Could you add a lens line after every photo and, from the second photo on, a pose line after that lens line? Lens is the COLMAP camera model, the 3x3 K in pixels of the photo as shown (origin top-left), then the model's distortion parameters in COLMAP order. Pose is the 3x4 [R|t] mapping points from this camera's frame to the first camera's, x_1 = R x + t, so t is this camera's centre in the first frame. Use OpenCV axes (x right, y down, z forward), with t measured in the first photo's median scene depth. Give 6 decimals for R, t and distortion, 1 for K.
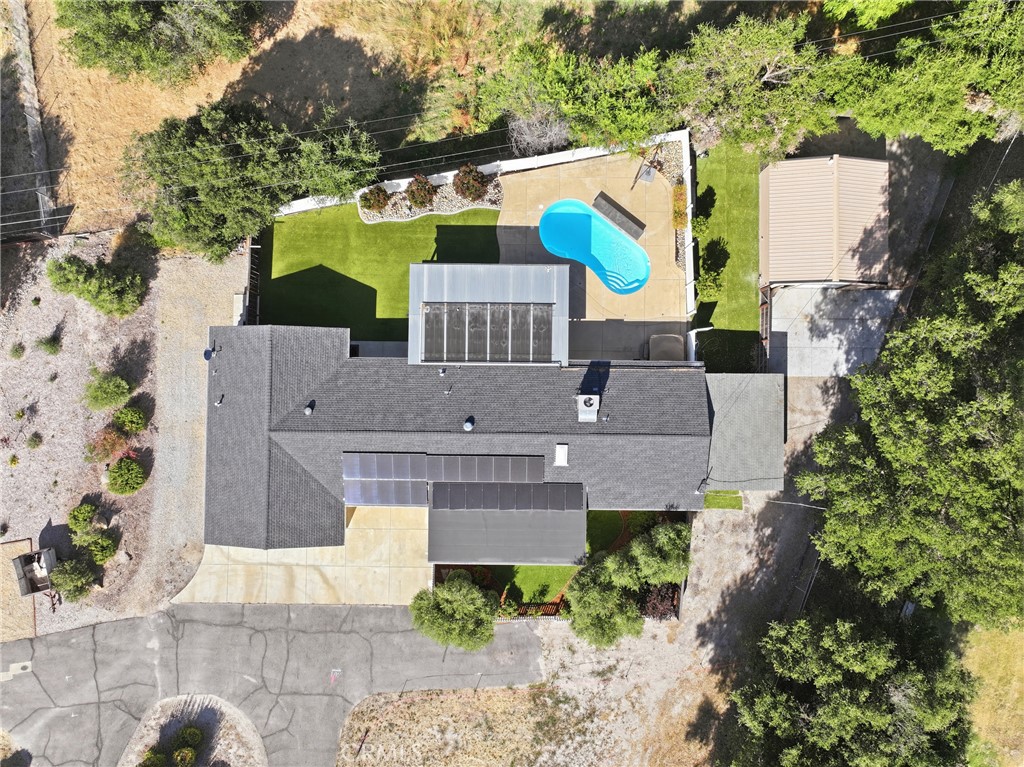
lens RADIAL K [[714.1, 0, 518.6], [0, 714.1, 381.0], [0, 0, 1]] dist [0.001020, 0.004893]
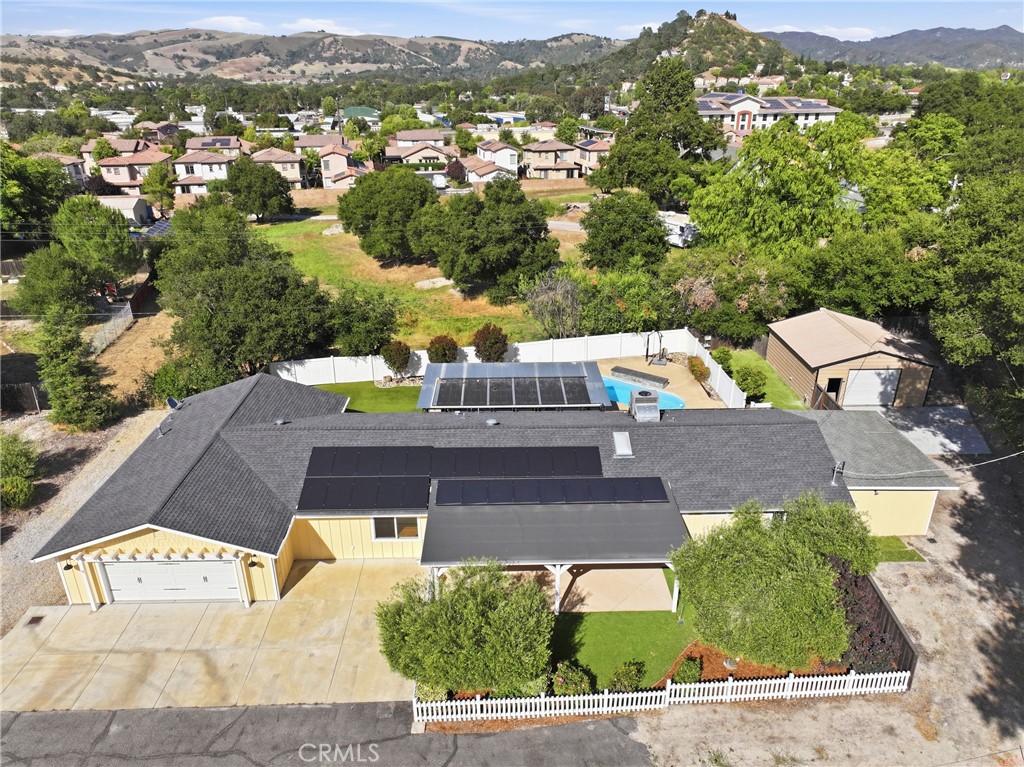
lens RADIAL K [[720.0, 0, 517.1], [0, 720.0, 379.9], [0, 0, 1]] dist [-0.004862, 0.023223]
pose [[0.999274, -0.015908, 0.034609, -0.064231], [0.038089, 0.421186, -0.906174, 0.674750], [-0.000161, 0.906835, 0.421486, 0.592225]]
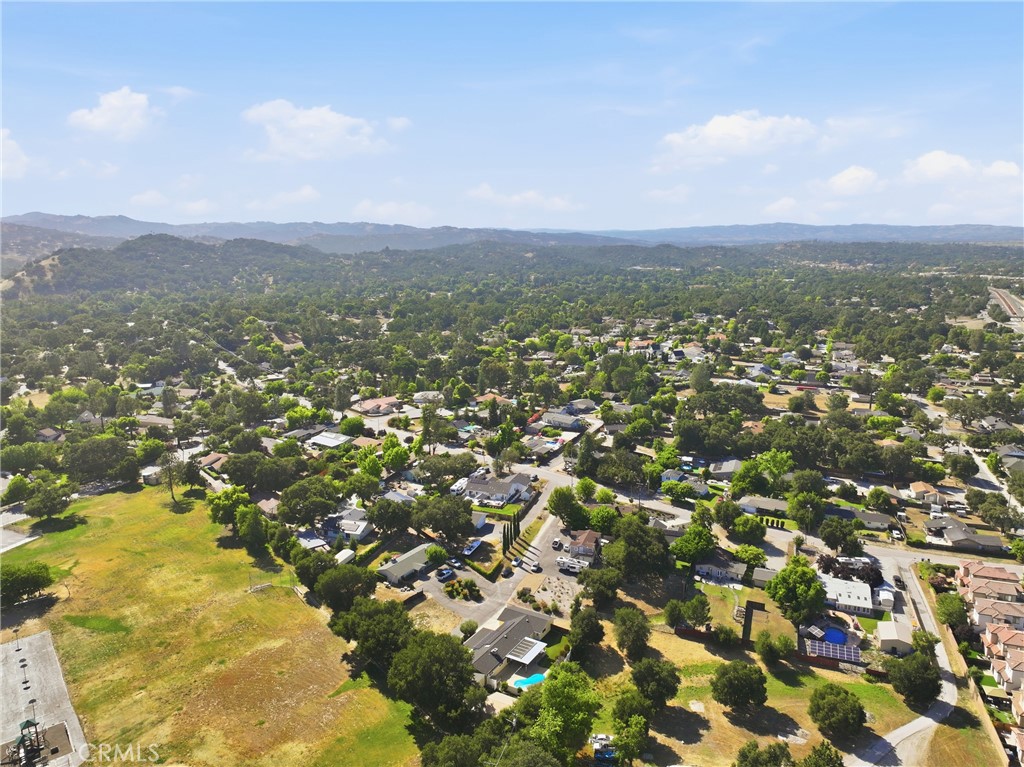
lens RADIAL K [[720.0, 0, 517.1], [0, 720.0, 379.9], [0, 0, 1]] dist [-0.004862, 0.023223]
pose [[-0.499845, 0.177294, -0.847774, 2.983255], [-0.865522, -0.066038, 0.496499, -1.853488], [0.032041, 0.981940, 0.186461, -1.178799]]
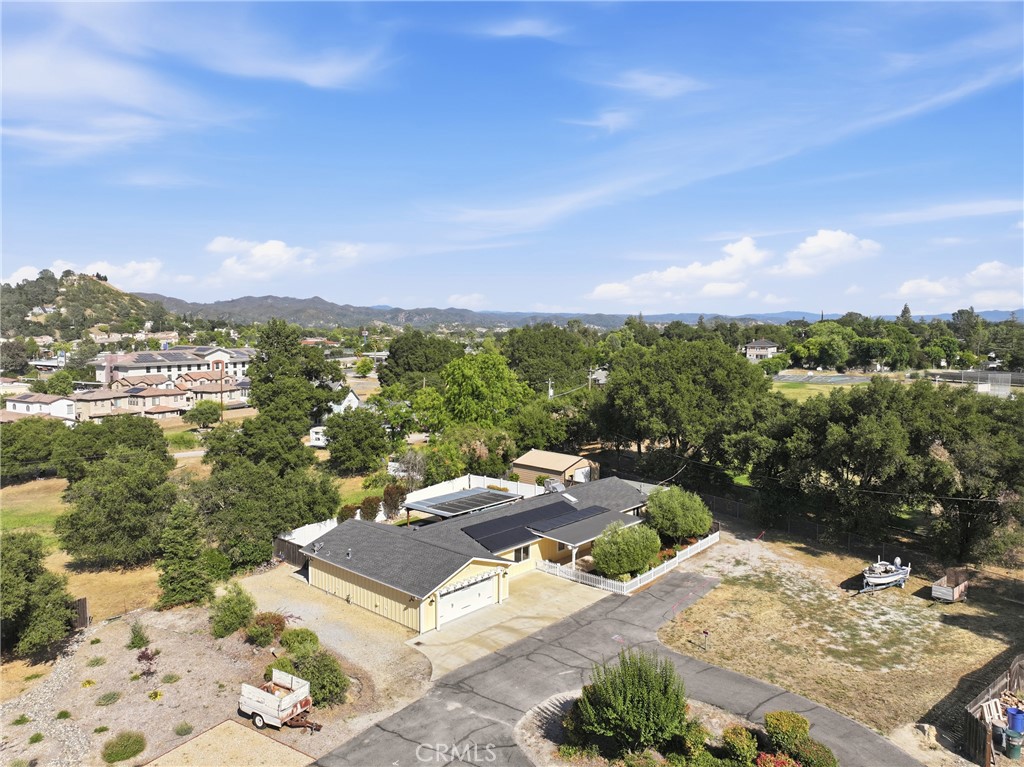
lens RADIAL K [[720.0, 0, 517.1], [0, 720.0, 379.9], [0, 0, 1]] dist [-0.004862, 0.023223]
pose [[0.654706, -0.053661, 0.753977, -1.022600], [0.755501, 0.078215, -0.650462, 0.888707], [-0.024068, 0.995491, 0.091749, 0.584410]]
